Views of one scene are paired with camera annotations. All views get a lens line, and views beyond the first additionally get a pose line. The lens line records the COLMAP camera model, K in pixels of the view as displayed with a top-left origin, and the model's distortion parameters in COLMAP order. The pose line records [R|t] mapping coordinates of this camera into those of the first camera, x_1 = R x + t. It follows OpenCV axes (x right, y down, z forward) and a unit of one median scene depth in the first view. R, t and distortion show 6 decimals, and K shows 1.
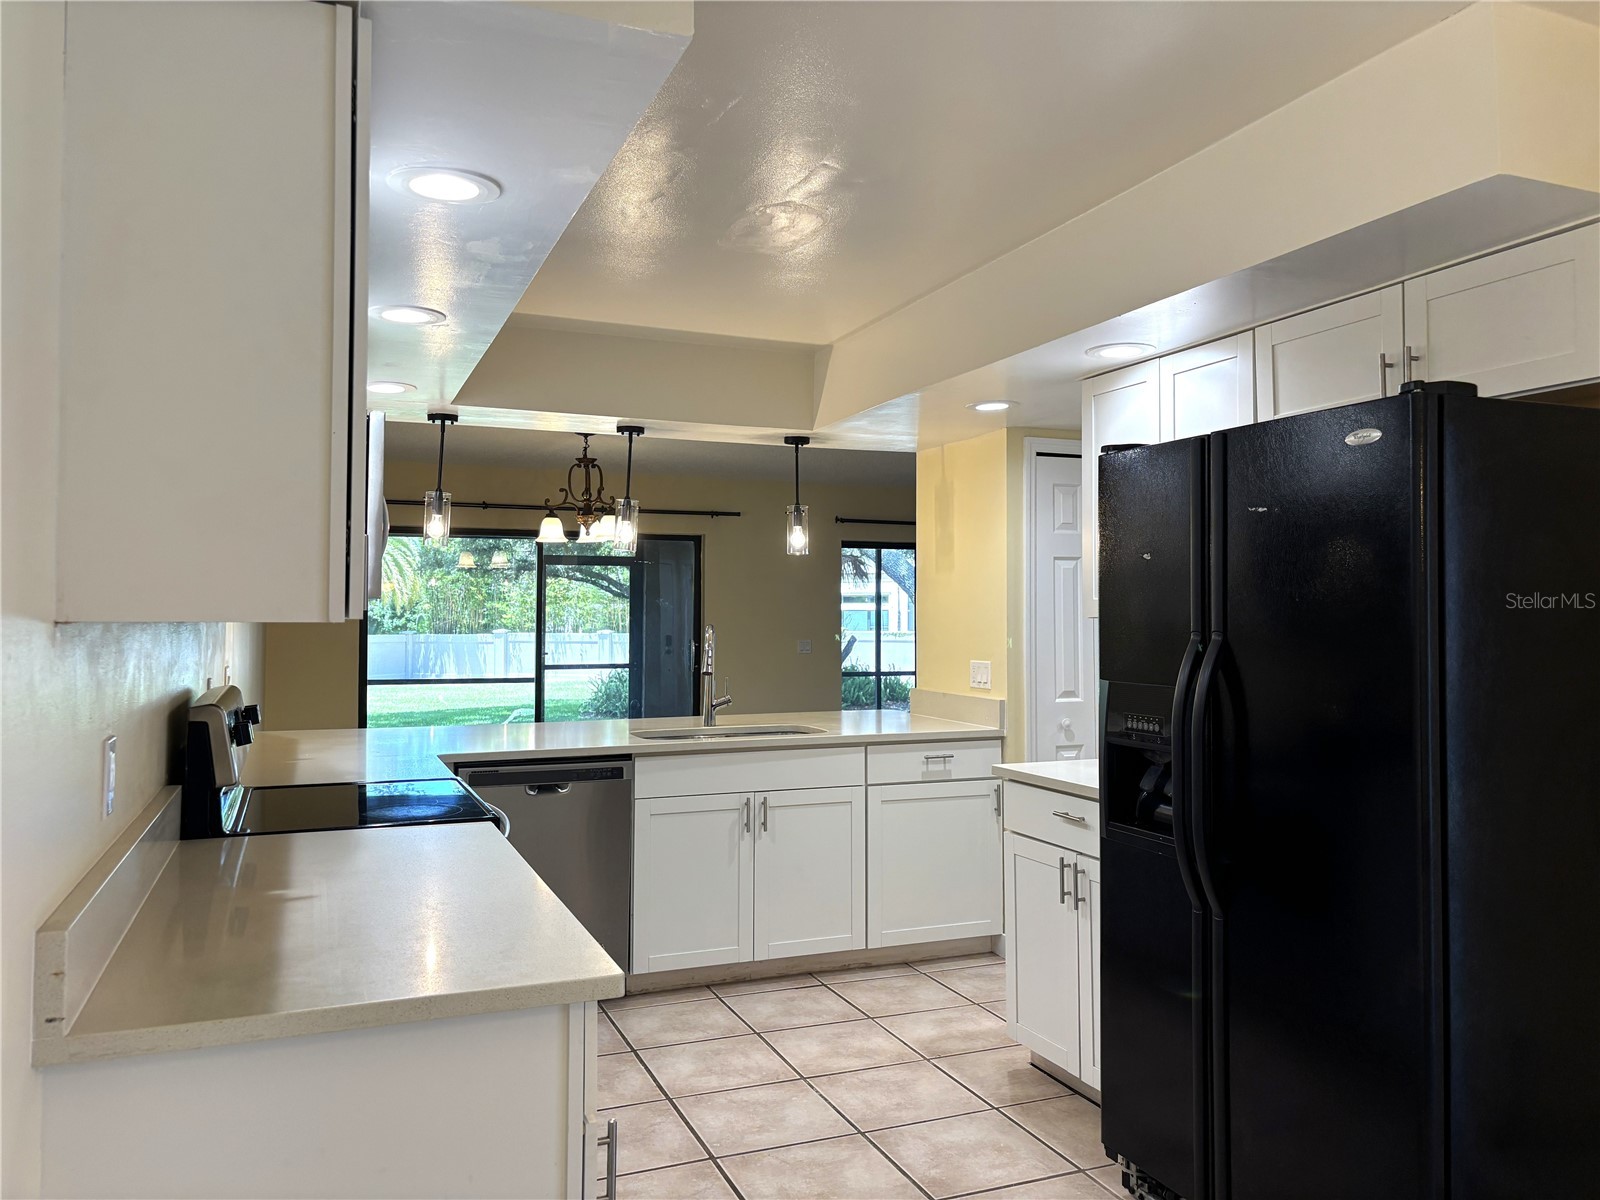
lens RADIAL K [[1213.1, 0, 817.4], [0, 1213.1, 592.7], [0, 0, 1]] dist [0.047010, -0.052770]
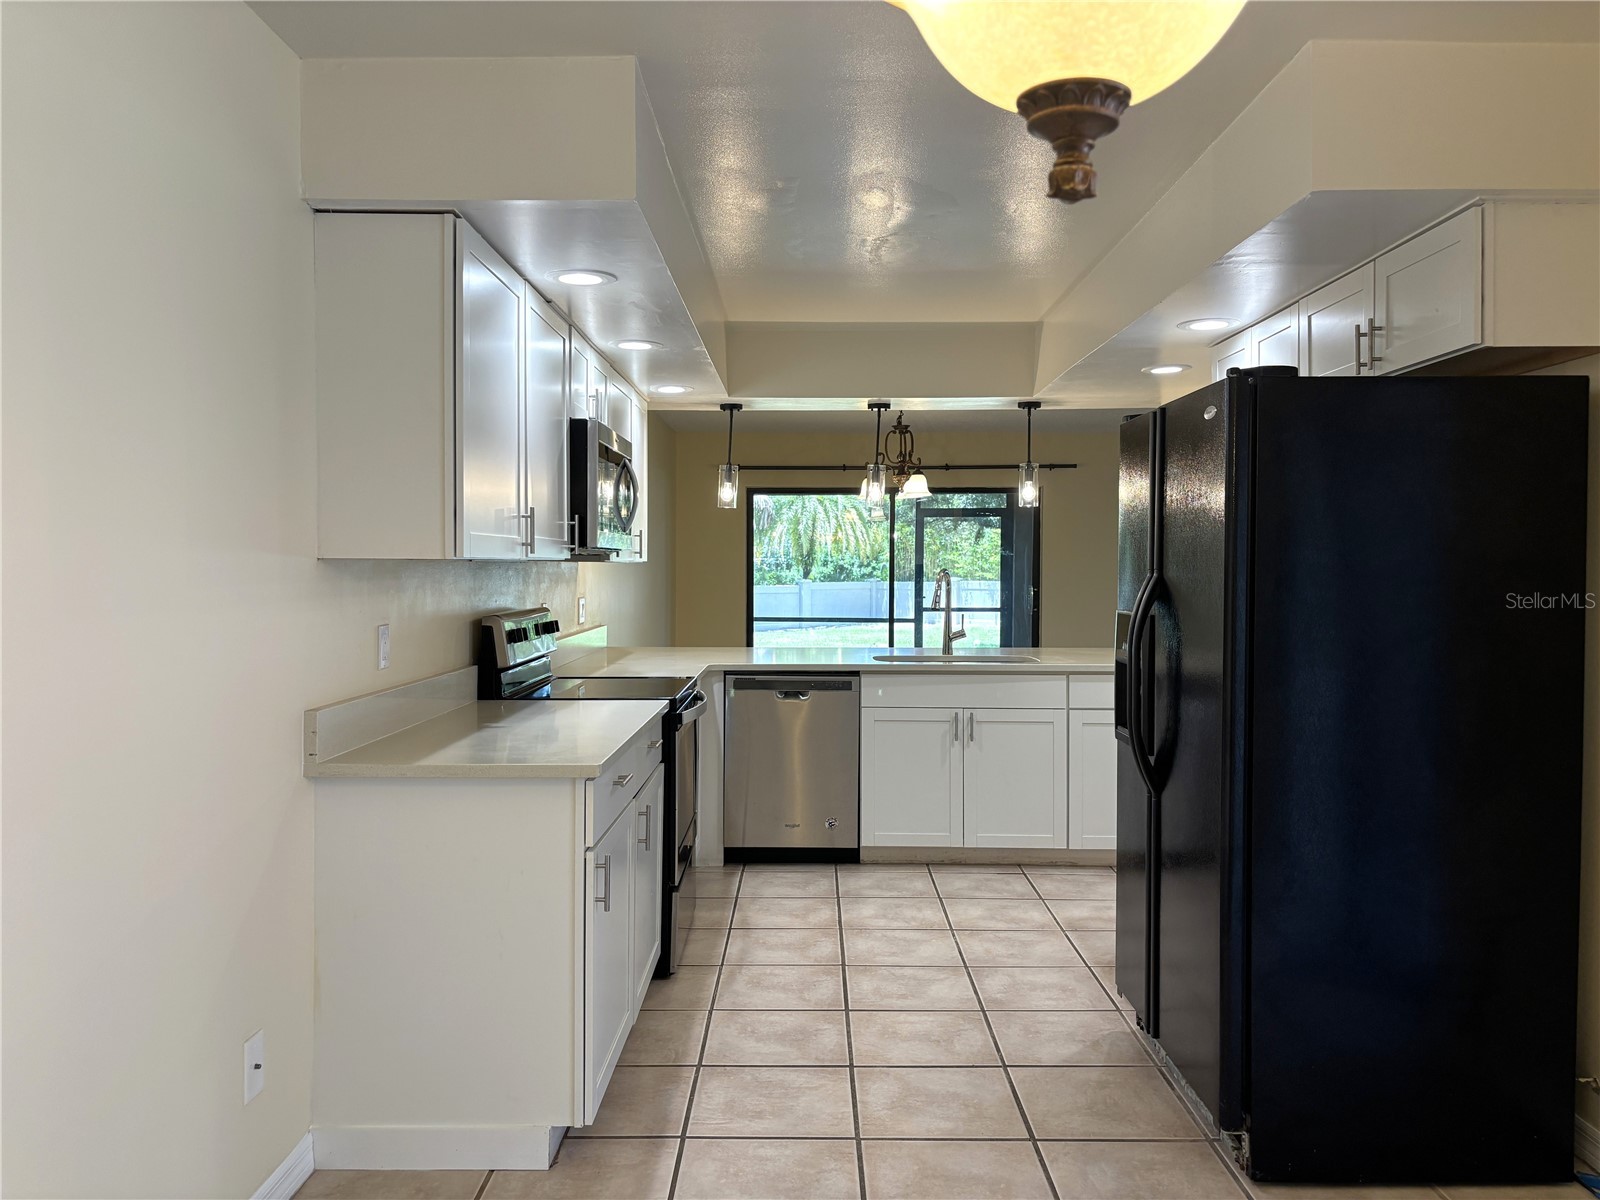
lens RADIAL K [[1213.1, 0, 806.8], [0, 1213.1, 591.2], [0, 0, 1]] dist [0.047010, -0.052770]
pose [[0.921149, 0.009292, -0.389100, 0.271648], [0.006302, 0.999228, 0.038783, 0.002149], [0.389160, -0.038177, 0.920379, -0.155813]]
